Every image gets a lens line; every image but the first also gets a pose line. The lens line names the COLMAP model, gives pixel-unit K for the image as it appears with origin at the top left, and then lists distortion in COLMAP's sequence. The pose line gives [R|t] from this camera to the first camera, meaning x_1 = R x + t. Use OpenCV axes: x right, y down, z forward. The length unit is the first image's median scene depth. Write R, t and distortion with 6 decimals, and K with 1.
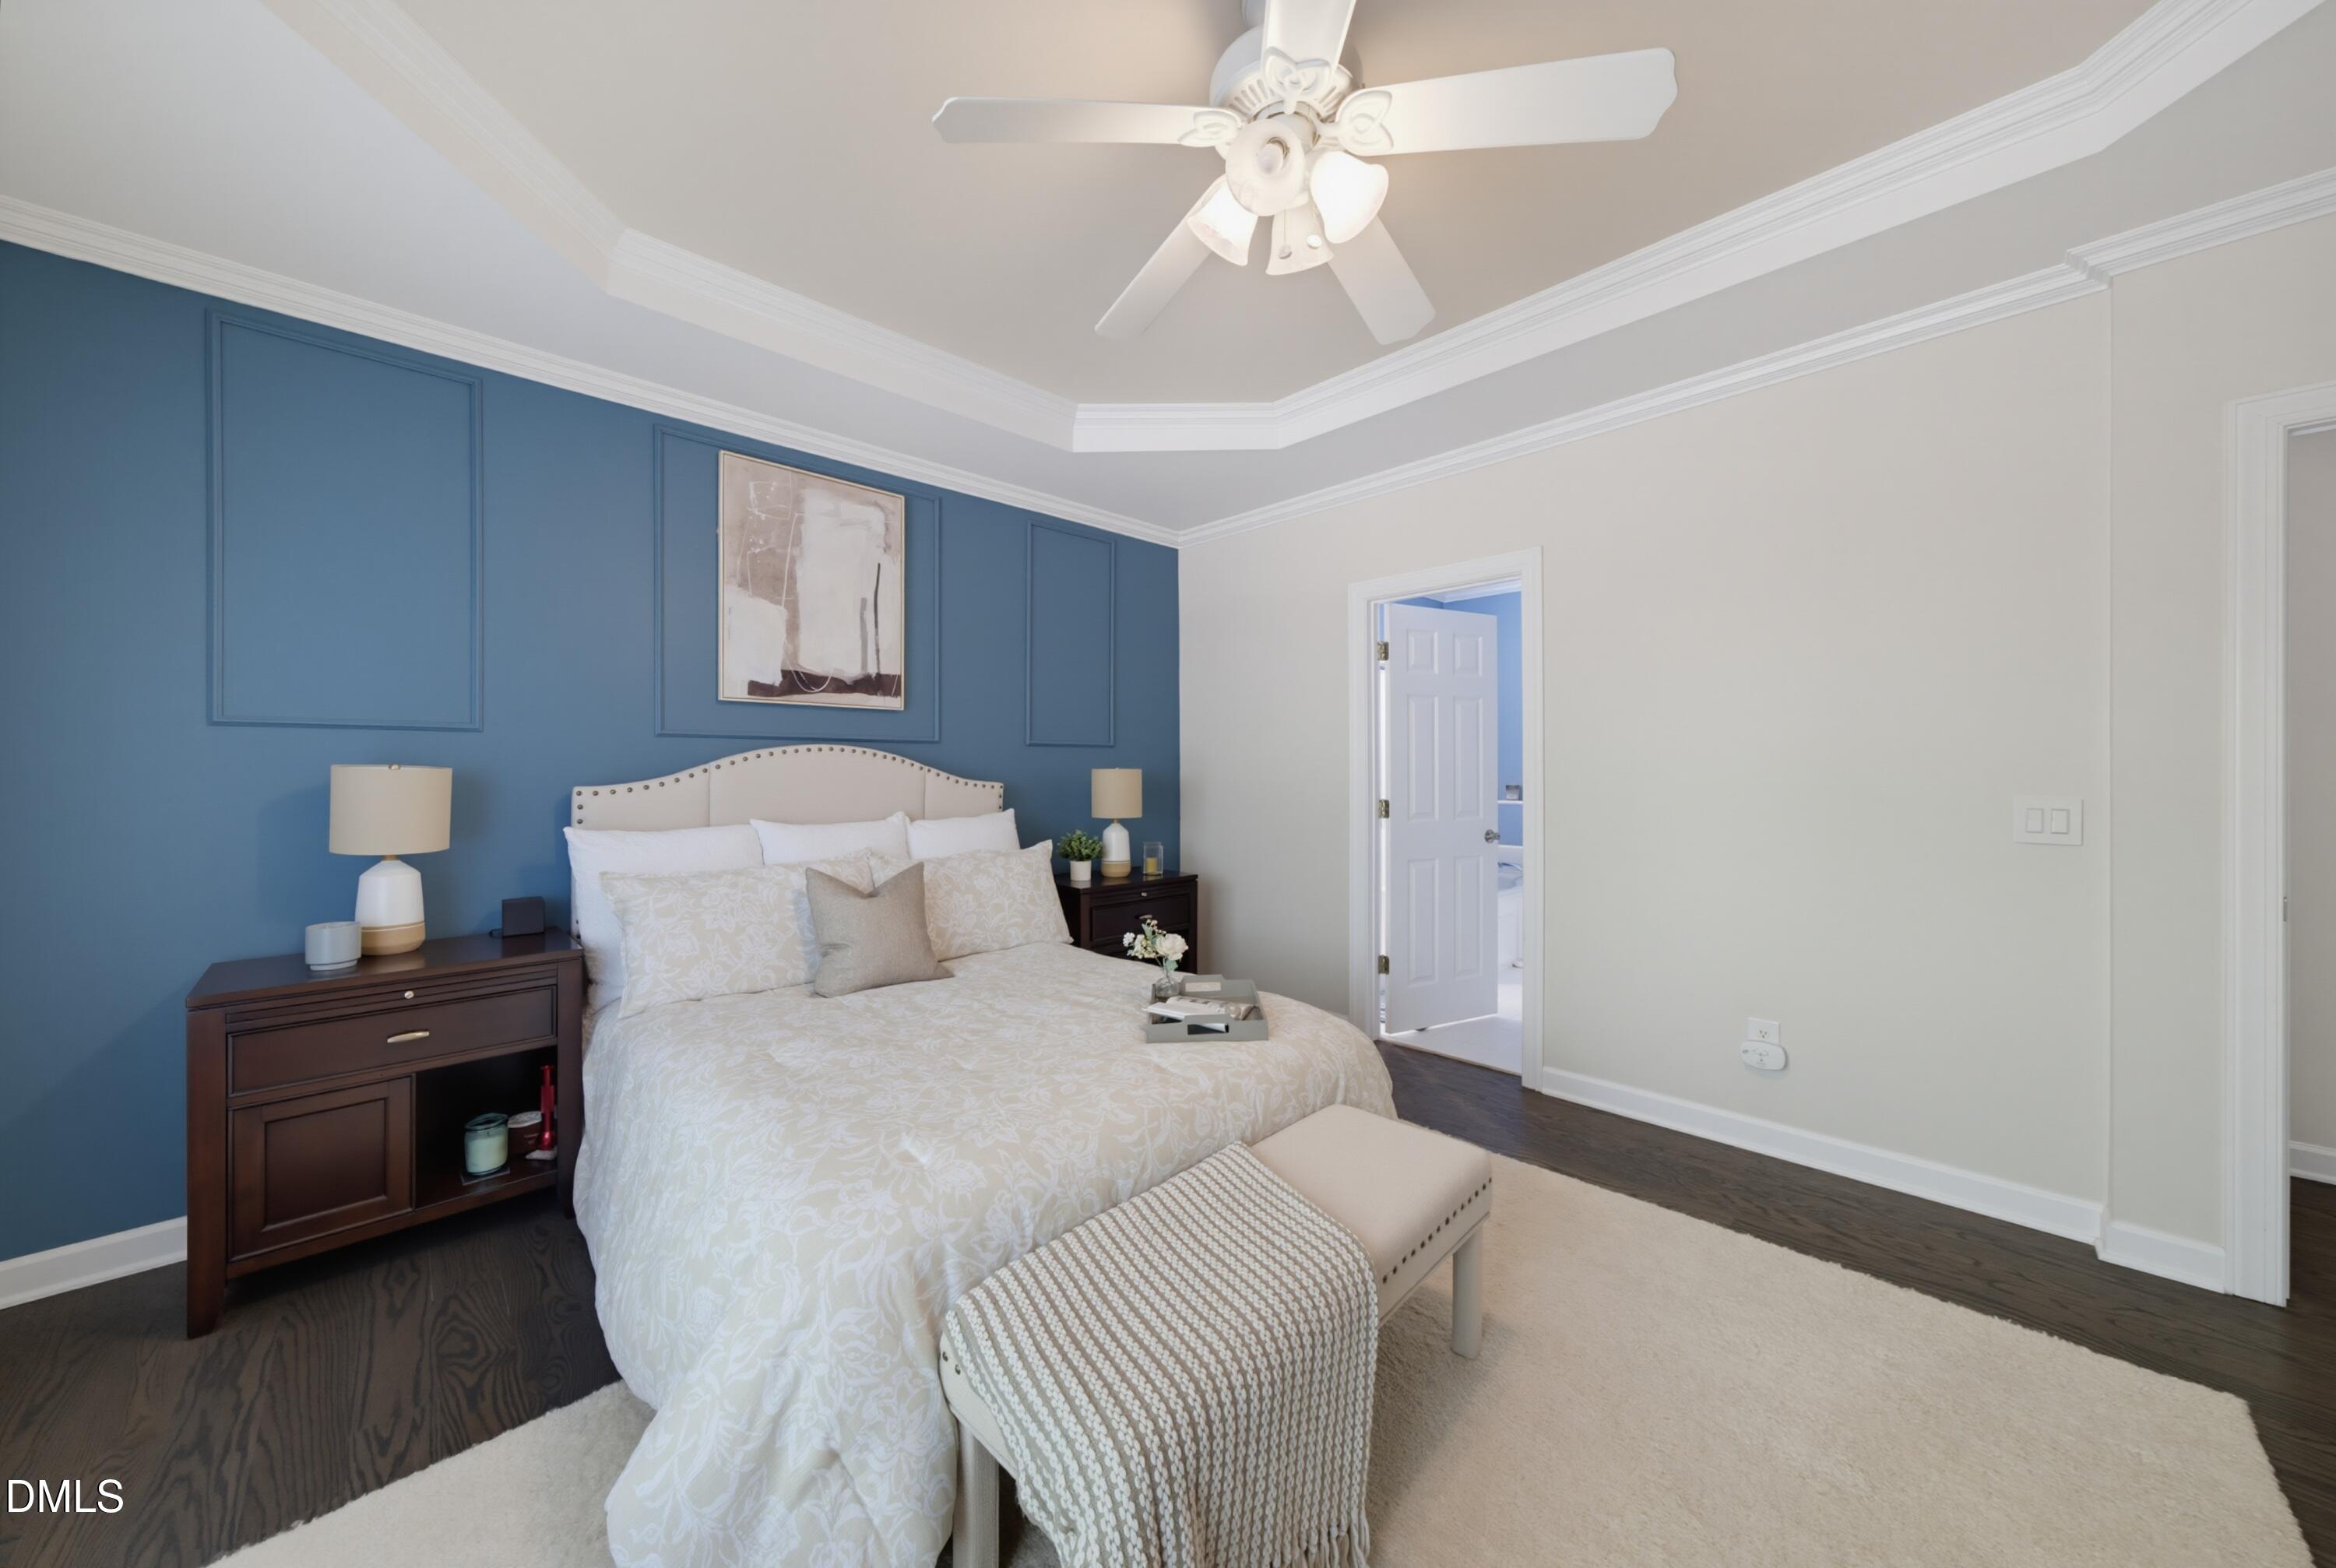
lens RADIAL K [[824.2, 0, 1160.6], [0, 824.2, 751.7], [0, 0, 1]] dist [-0.002220, -0.000099]
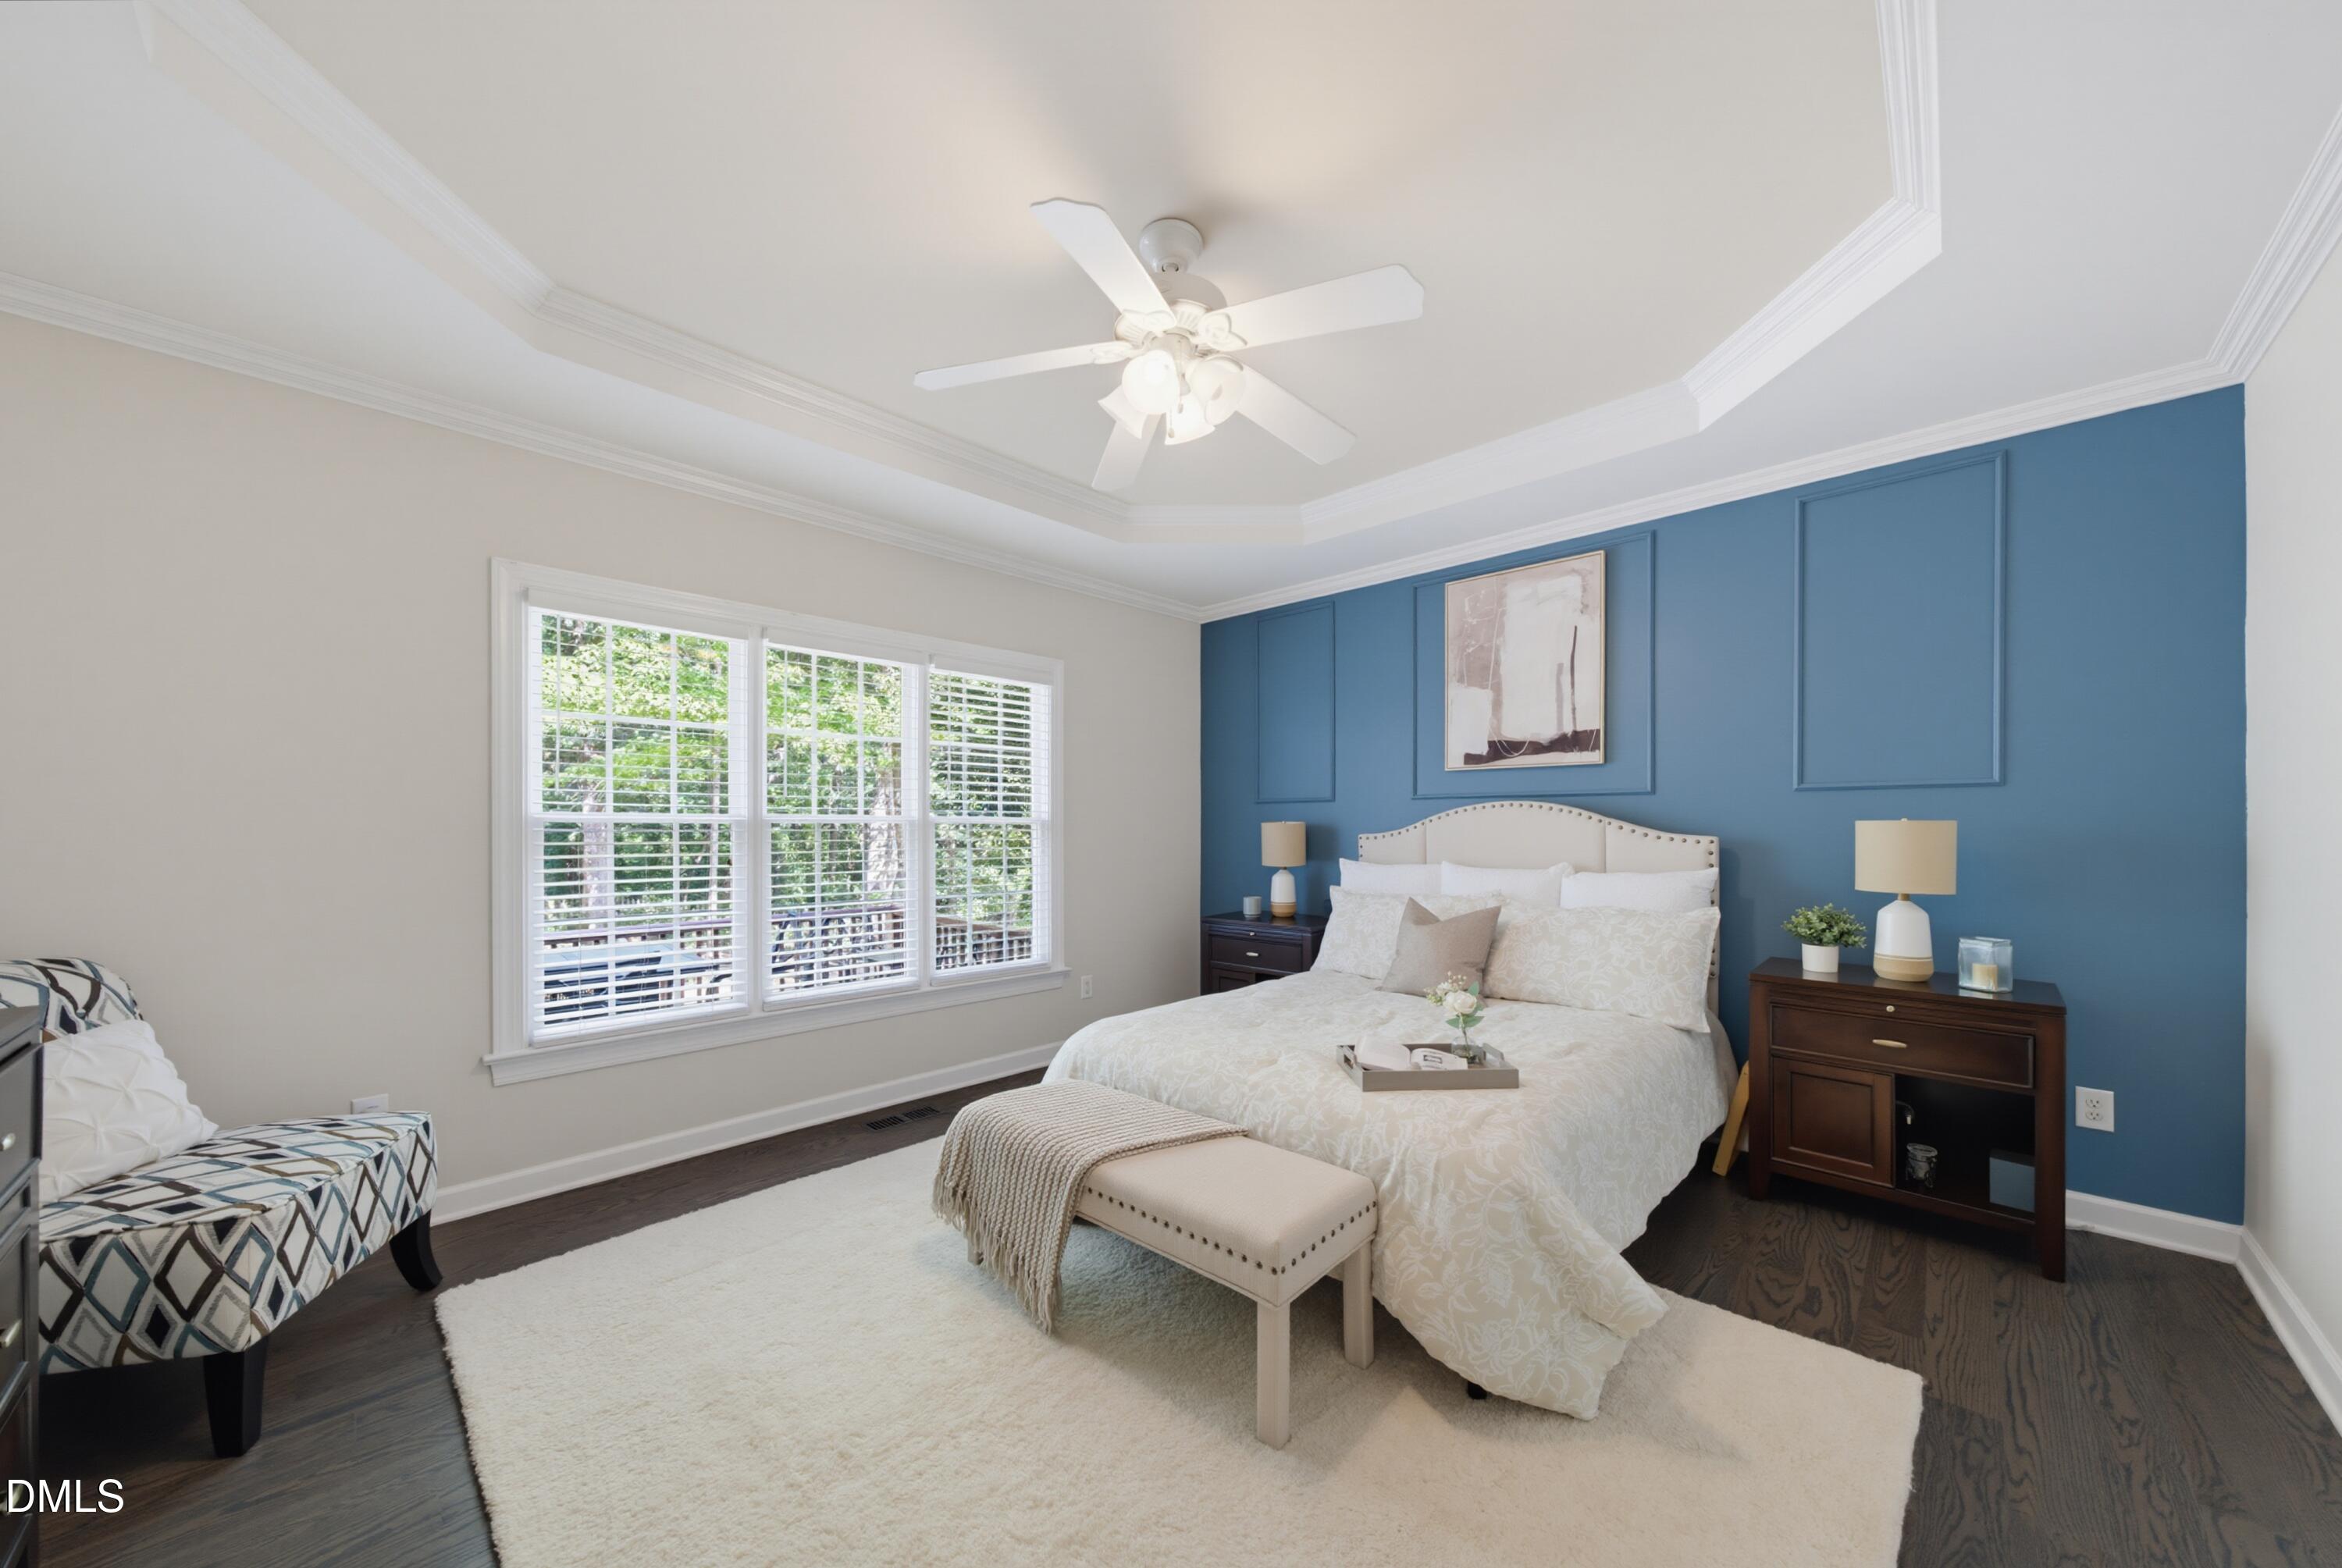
lens RADIAL K [[817.9, 0, 1161.9], [0, 817.9, 798.6], [0, 0, 1]] dist [-0.003232, -0.000011]
pose [[0.041653, -0.025533, -0.998806, 0.704102], [0.034391, 0.999118, -0.024107, -0.001183], [0.998540, -0.033346, 0.042494, 0.438214]]
